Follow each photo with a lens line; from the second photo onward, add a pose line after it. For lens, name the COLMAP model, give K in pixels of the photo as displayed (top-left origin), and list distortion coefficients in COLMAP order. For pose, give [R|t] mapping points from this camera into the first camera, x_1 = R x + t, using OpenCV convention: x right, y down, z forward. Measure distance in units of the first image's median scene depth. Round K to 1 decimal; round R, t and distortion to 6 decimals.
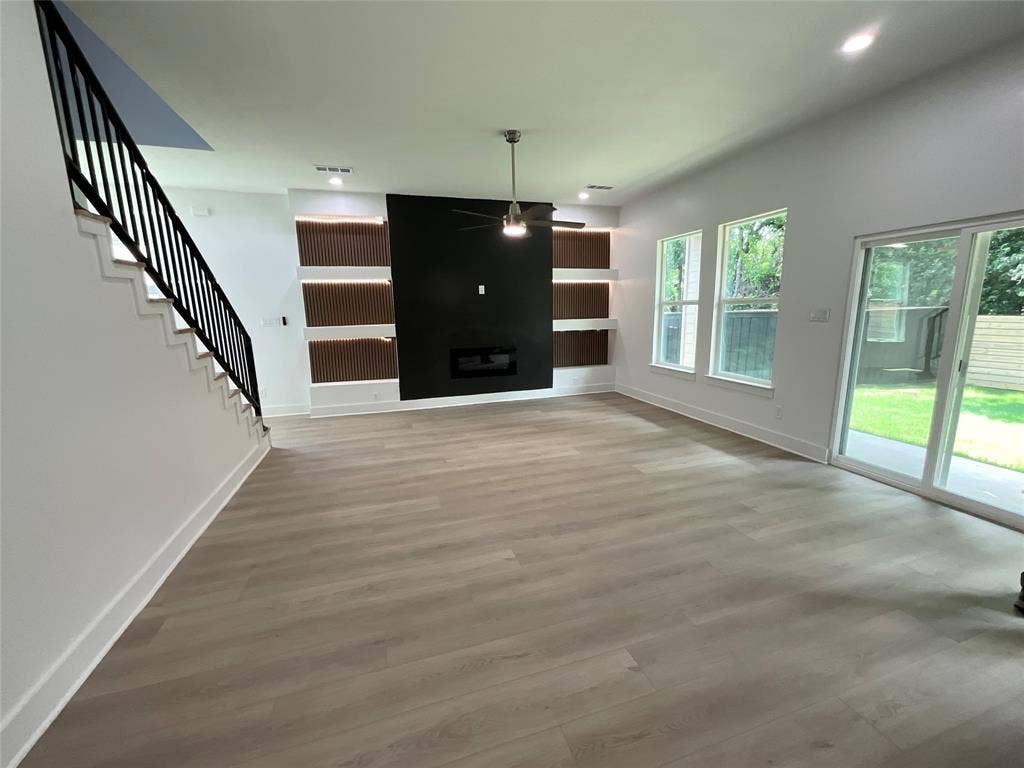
lens RADIAL K [[417.4, 0, 512.1], [0, 417.4, 388.2], [0, 0, 1]] dist [-0.002428, 0.002075]
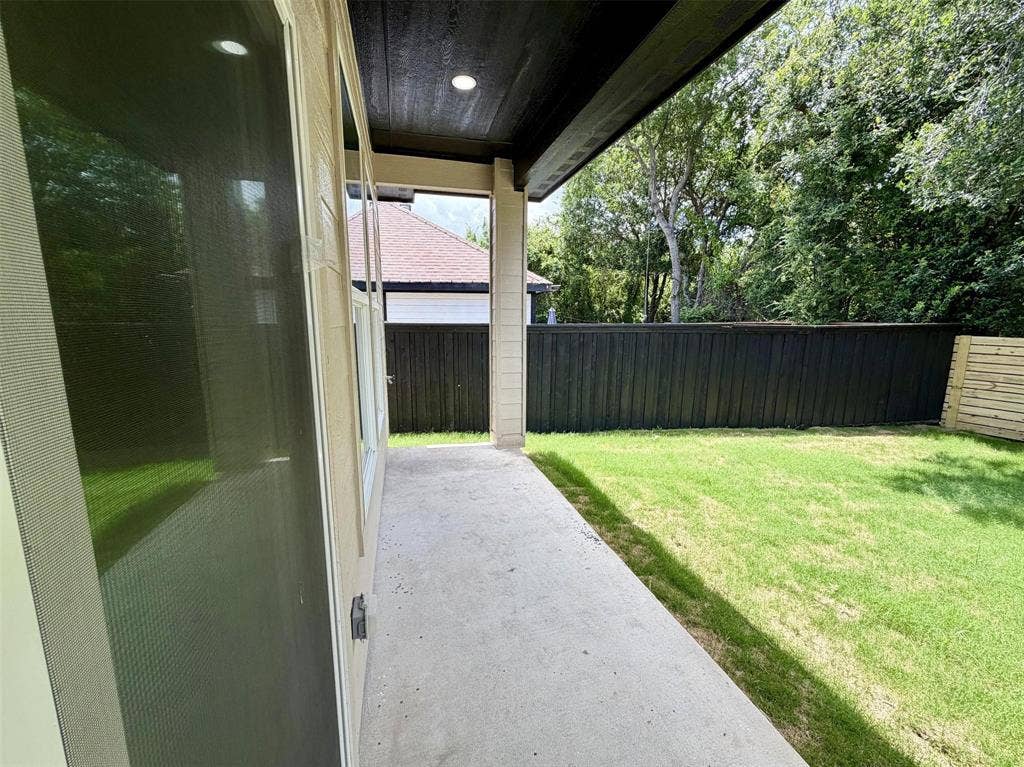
lens RADIAL K [[417.4, 0, 507.1], [0, 417.4, 387.7], [0, 0, 1]] dist [-0.002428, 0.002075]
pose [[0.998689, 0.027421, -0.043230, 0.704937], [-0.028360, 0.999372, -0.021250, -0.101626], [0.042620, 0.022449, 0.998839, 0.523942]]
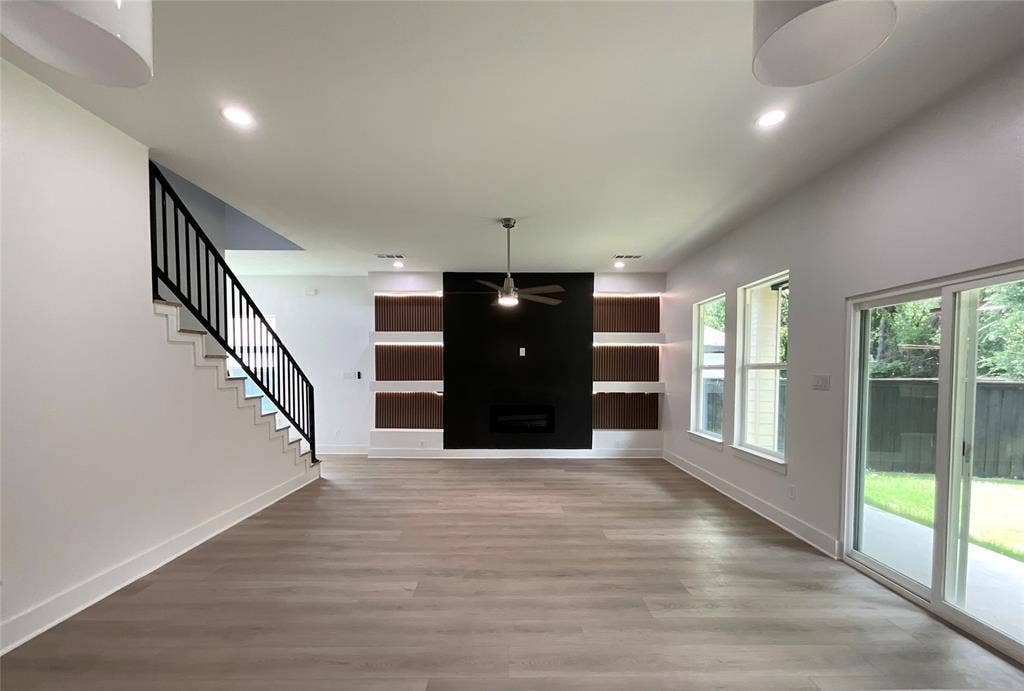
lens RADIAL K [[419.7, 0, 511.6], [0, 419.7, 388.0], [0, 0, 1]] dist [0.000944, -0.000461]
pose [[0.953983, 0.035198, -0.297787, 0.302124], [-0.078009, 0.988025, -0.133123, 0.004601], [0.289535, 0.150227, 0.945305, -0.027558]]
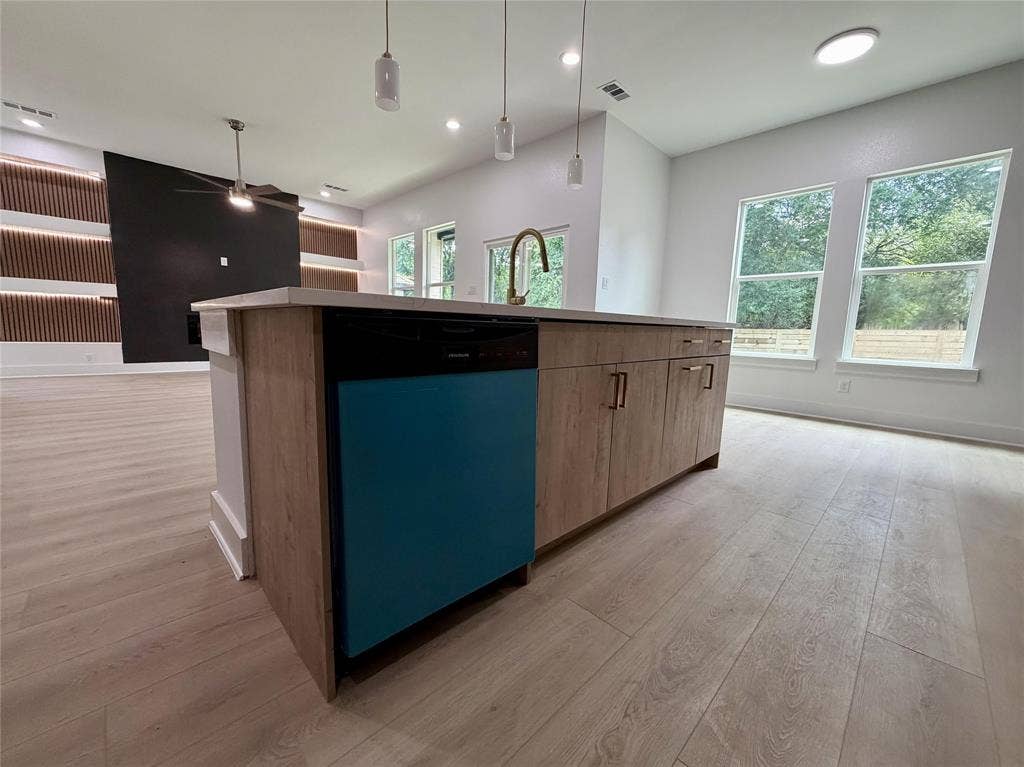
lens RADIAL K [[417.4, 0, 513.7], [0, 417.4, 388.7], [0, 0, 1]] dist [-0.002428, 0.002075]
pose [[0.890931, -0.012298, 0.453972, 0.131351], [0.034900, 0.998531, -0.041442, 0.209330], [-0.452795, 0.052765, 0.890052, -0.353525]]
